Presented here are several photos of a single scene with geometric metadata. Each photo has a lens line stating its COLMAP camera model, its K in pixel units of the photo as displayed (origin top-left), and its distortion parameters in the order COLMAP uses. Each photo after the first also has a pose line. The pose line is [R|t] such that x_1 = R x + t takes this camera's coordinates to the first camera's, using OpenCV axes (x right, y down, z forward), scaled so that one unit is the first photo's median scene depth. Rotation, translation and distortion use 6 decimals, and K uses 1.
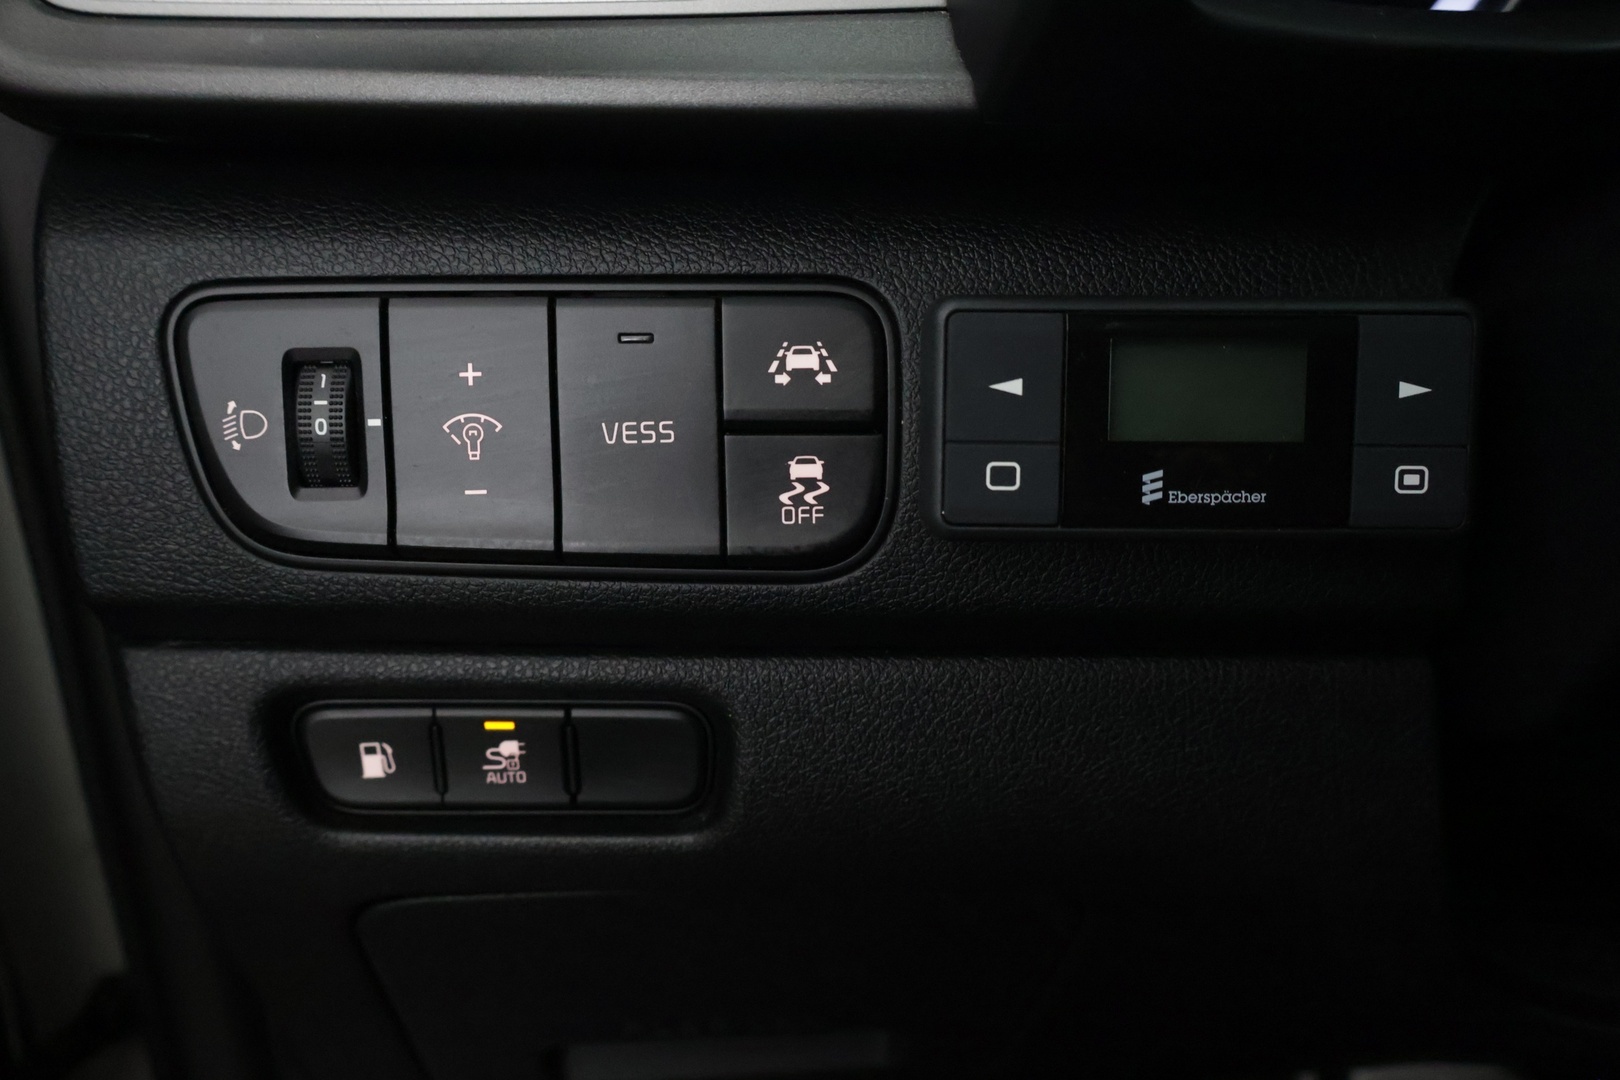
lens RADIAL K [[1458.7, 0, 807.5], [0, 1458.7, 542.4], [0, 0, 1]] dist [0.009330, 0.000628]
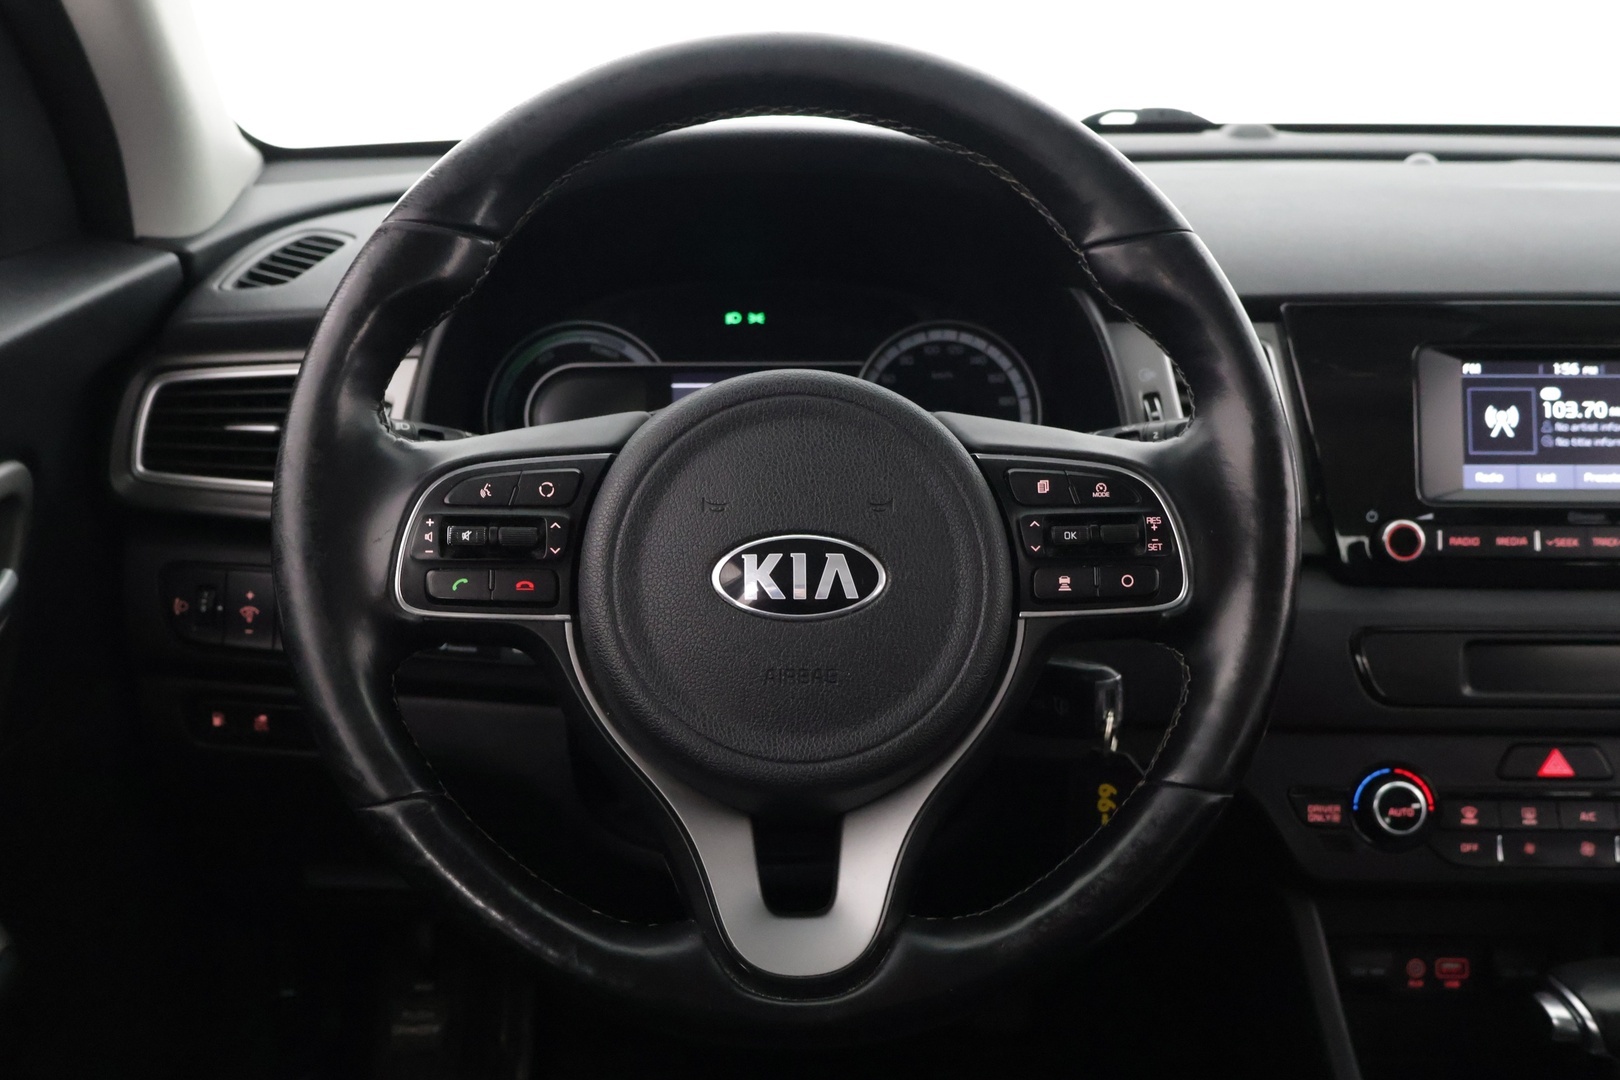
lens RADIAL K [[1536.0, 0, 816.8], [0, 1536.0, 544.7], [0, 0, 1]] dist [0.014815, 0.000000]
pose [[0.997275, 0.065712, -0.033529, 1.135130], [-0.068278, 0.994274, -0.082206, -0.031491], [0.027936, 0.084272, 0.996051, -2.391953]]
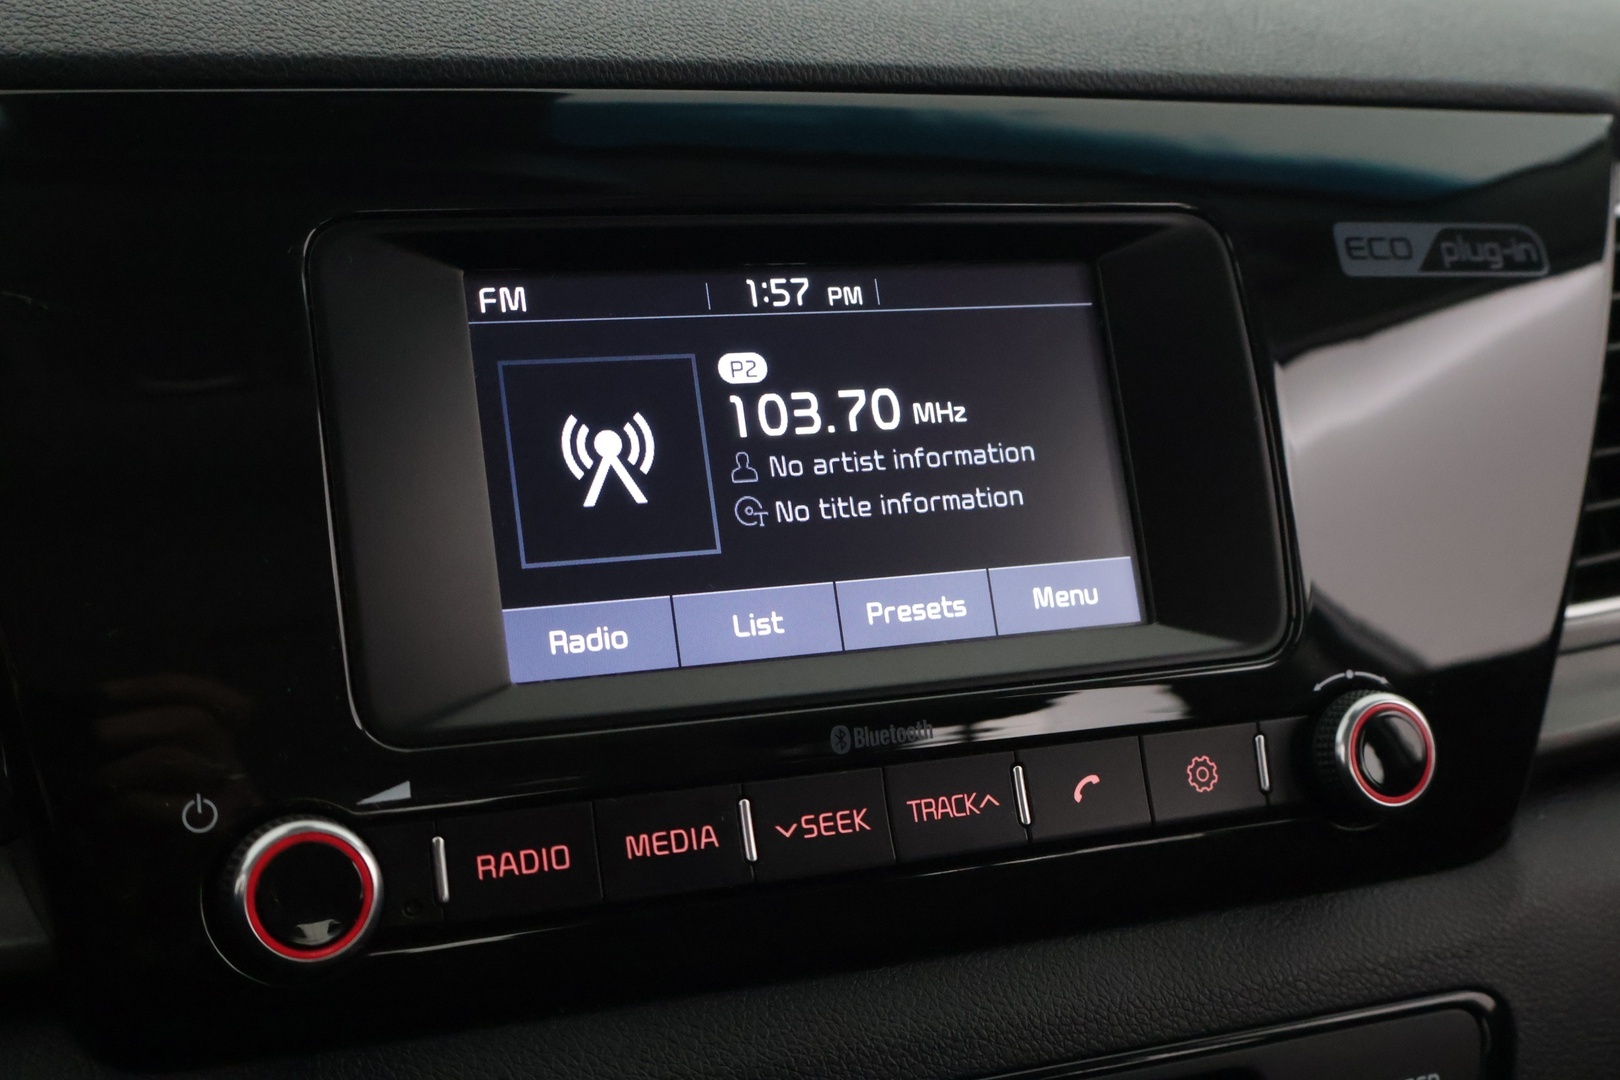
lens RADIAL K [[2167.3, 0, 812.3], [0, 2167.3, 530.1], [0, 0, 1]] dist [-0.070768, 0.000000]
pose [[0.934572, -0.009584, 0.355646, 2.095096], [0.078851, 0.980357, -0.180786, -0.348941], [-0.346927, 0.197000, 0.916969, -0.431297]]
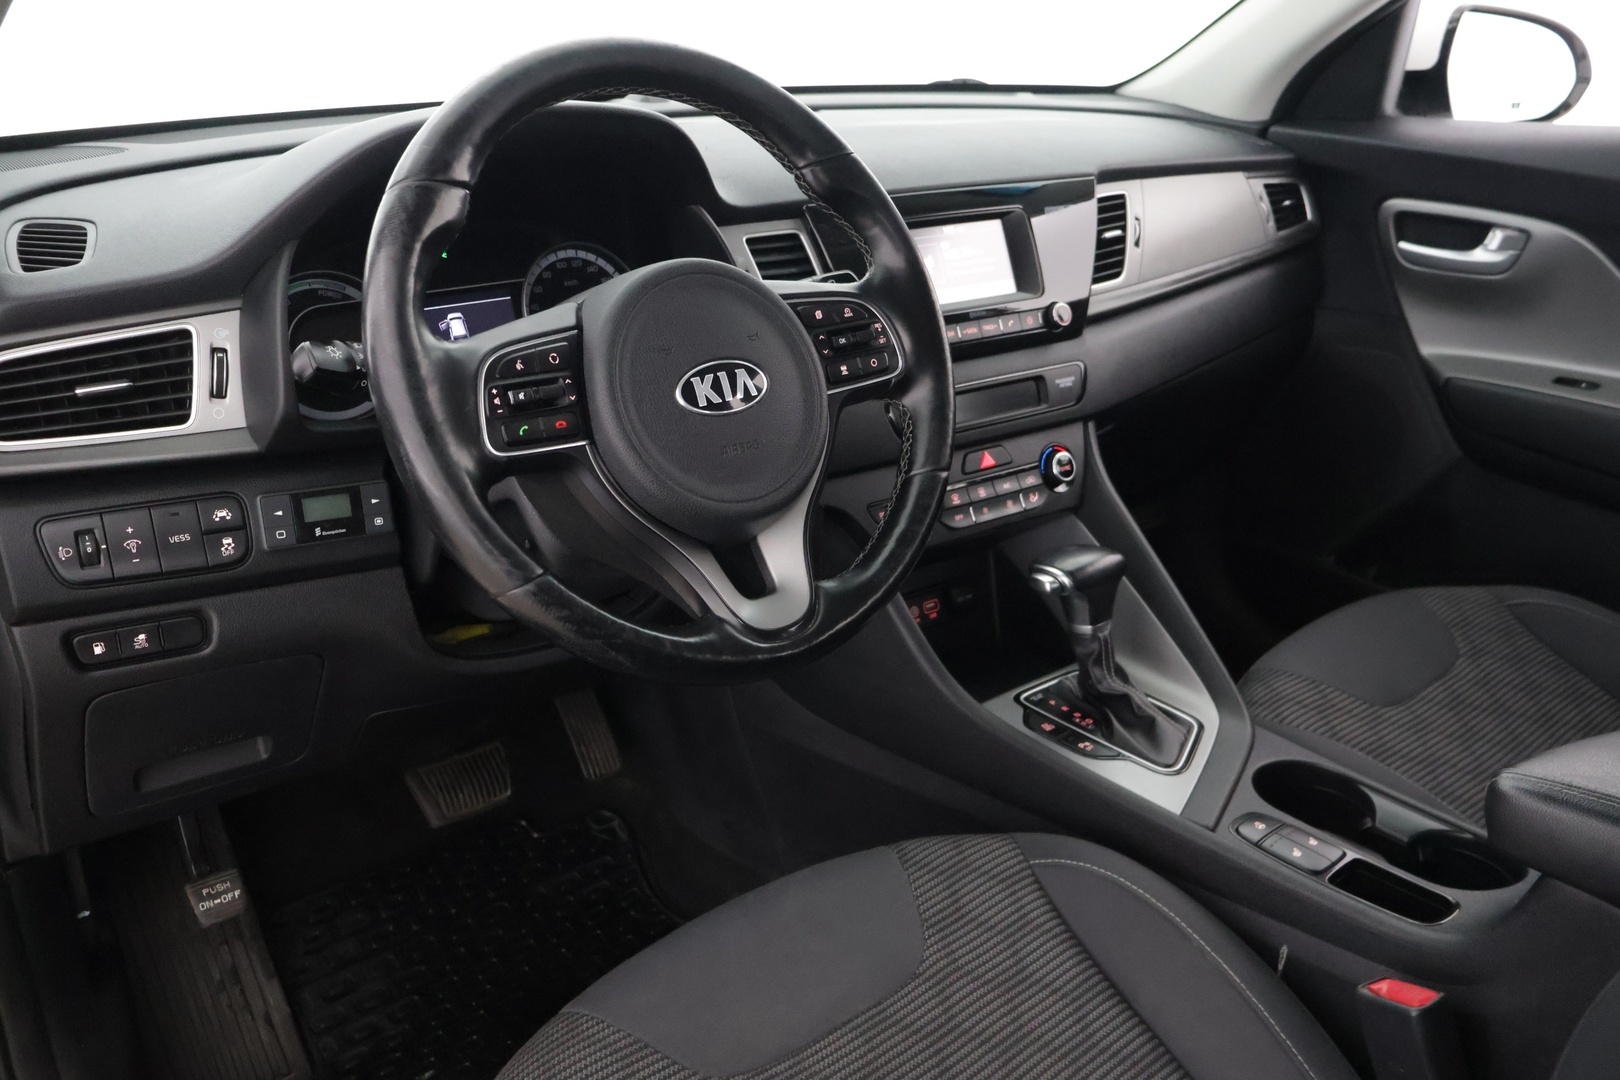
lens RADIAL K [[1346.4, 0, 804.0], [0, 1346.4, 552.9], [0, 0, 1]] dist [0.008489, -0.013821]
pose [[0.842352, -0.159097, 0.514909, -0.569142], [0.180087, 0.983607, 0.009307, 0.228420], [-0.507949, 0.084889, 0.857194, -2.912557]]
